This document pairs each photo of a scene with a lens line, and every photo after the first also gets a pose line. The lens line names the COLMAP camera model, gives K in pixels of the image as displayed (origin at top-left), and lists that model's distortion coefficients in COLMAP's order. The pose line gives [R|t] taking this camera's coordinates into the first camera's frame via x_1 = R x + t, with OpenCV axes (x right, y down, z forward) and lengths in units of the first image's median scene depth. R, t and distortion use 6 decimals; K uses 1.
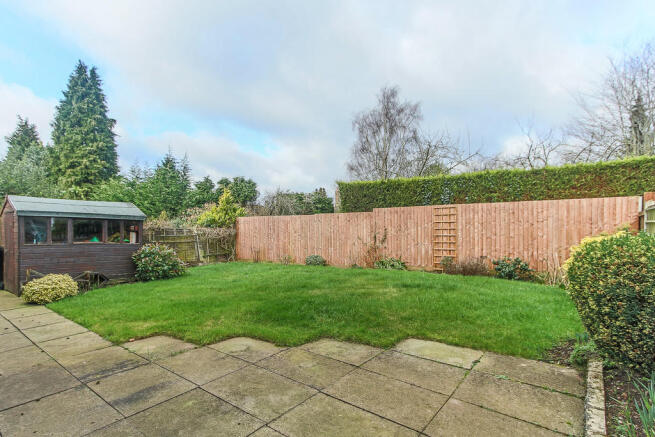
lens RADIAL K [[333.8, 0, 319.8], [0, 333.8, 228.9], [0, 0, 1]] dist [-0.000372, -0.000121]
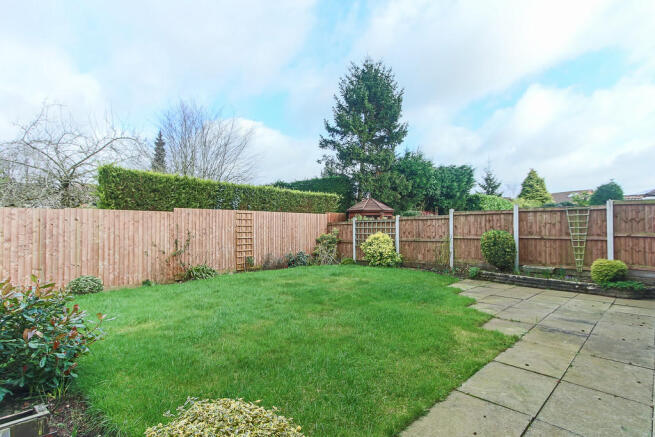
lens RADIAL K [[333.8, 0, 319.8], [0, 333.8, 228.9], [0, 0, 1]] dist [-0.000372, -0.000121]
pose [[0.122002, 0.010144, 0.992478, -0.722053], [0.008726, 0.999898, -0.011293, 0.004455], [-0.992492, 0.010038, 0.121901, 0.624505]]
